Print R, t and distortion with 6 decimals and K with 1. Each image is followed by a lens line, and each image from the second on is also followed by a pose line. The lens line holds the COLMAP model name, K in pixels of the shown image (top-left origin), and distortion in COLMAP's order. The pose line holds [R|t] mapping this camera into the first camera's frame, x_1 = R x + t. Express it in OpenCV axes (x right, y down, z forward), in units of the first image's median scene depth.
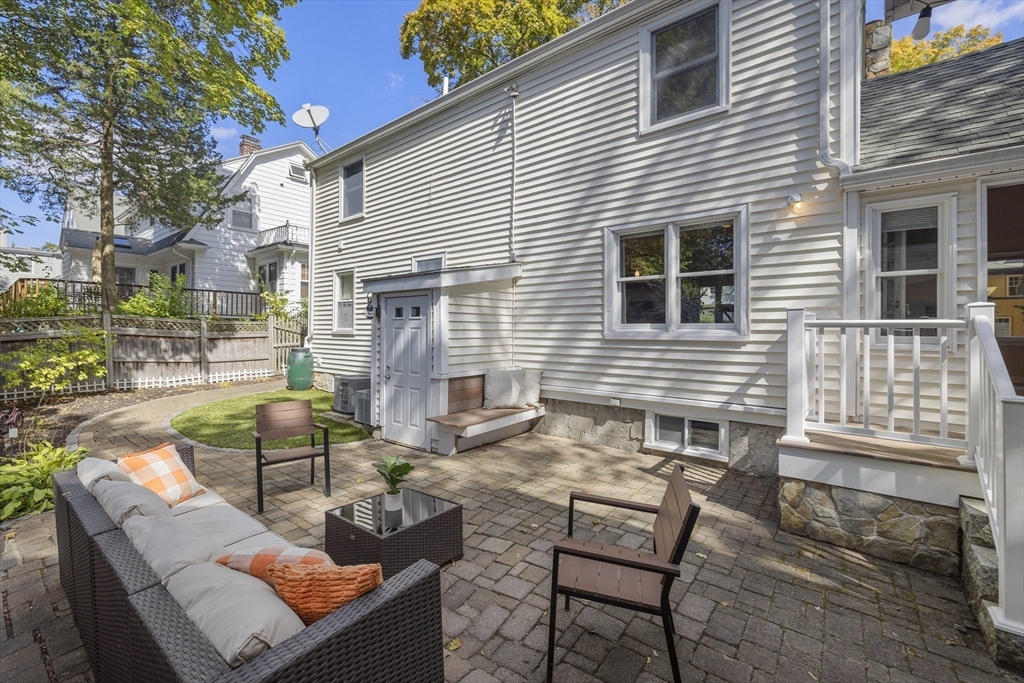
lens RADIAL K [[437.0, 0, 503.7], [0, 437.0, 327.7], [0, 0, 1]] dist [0.001511, 0.000155]
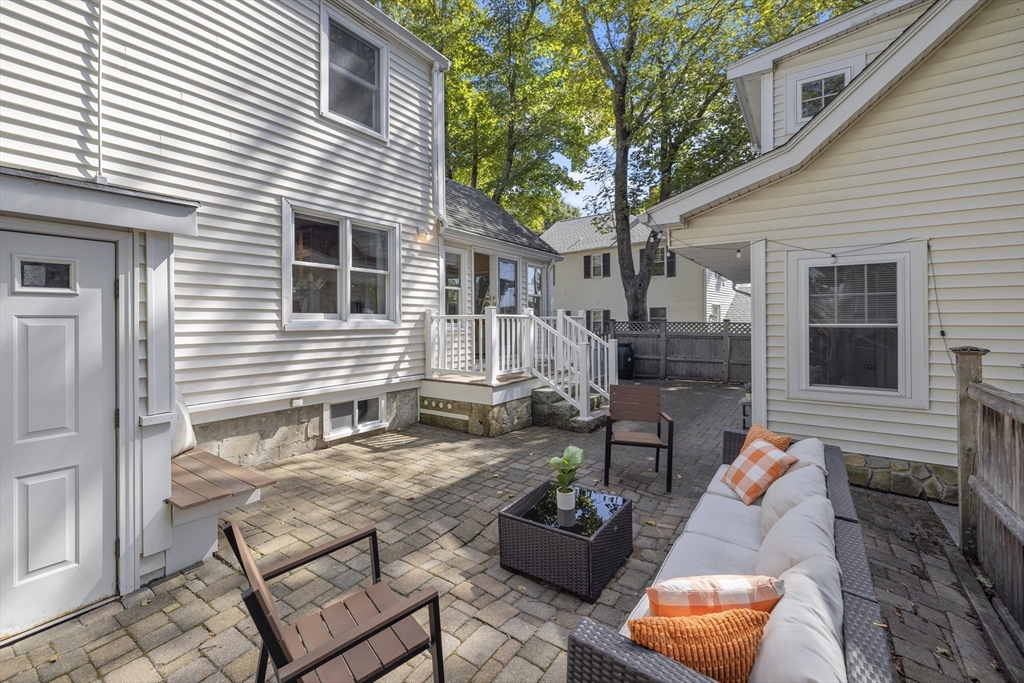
lens RADIAL K [[435.4, 0, 508.0], [0, 435.4, 317.7], [0, 0, 1]] dist [-0.000888, 0.000008]
pose [[-0.069205, 0.001469, 0.997601, -0.665931], [-0.007042, 0.999973, -0.001961, -0.000767], [-0.997578, -0.007161, -0.069193, 0.663128]]
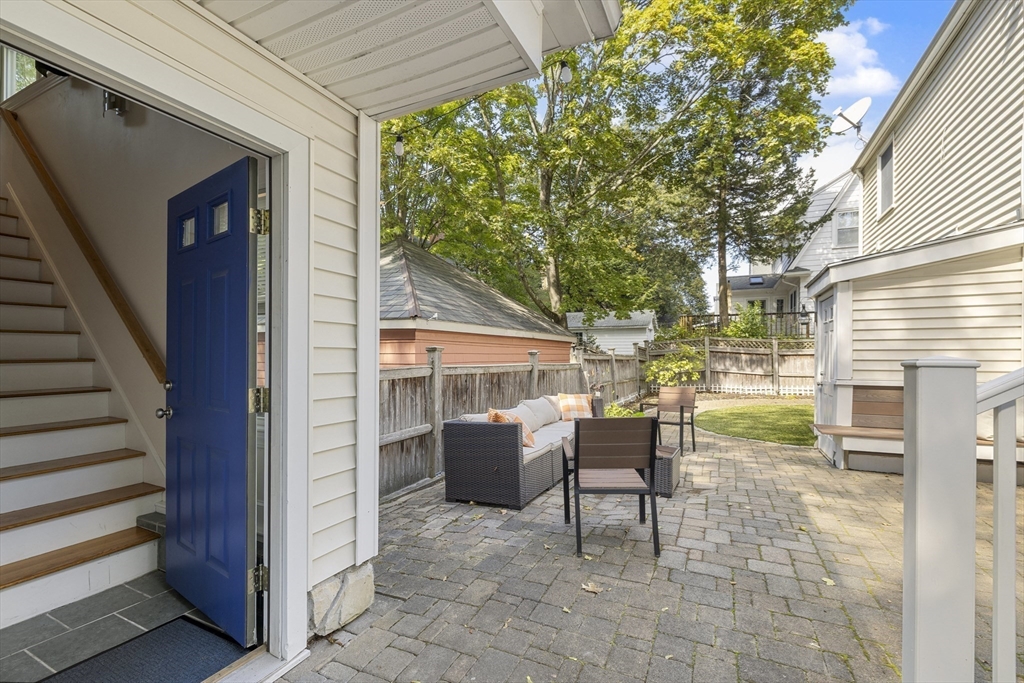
lens RADIAL K [[447.6, 0, 509.0], [0, 447.6, 357.5], [0, 0, 1]] dist [0.001518, 0.000243]
pose [[0.213754, -0.001349, -0.976887, 0.618364], [0.003660, 0.999993, -0.000580, 0.059143], [0.976881, -0.003451, 0.213757, 0.137320]]
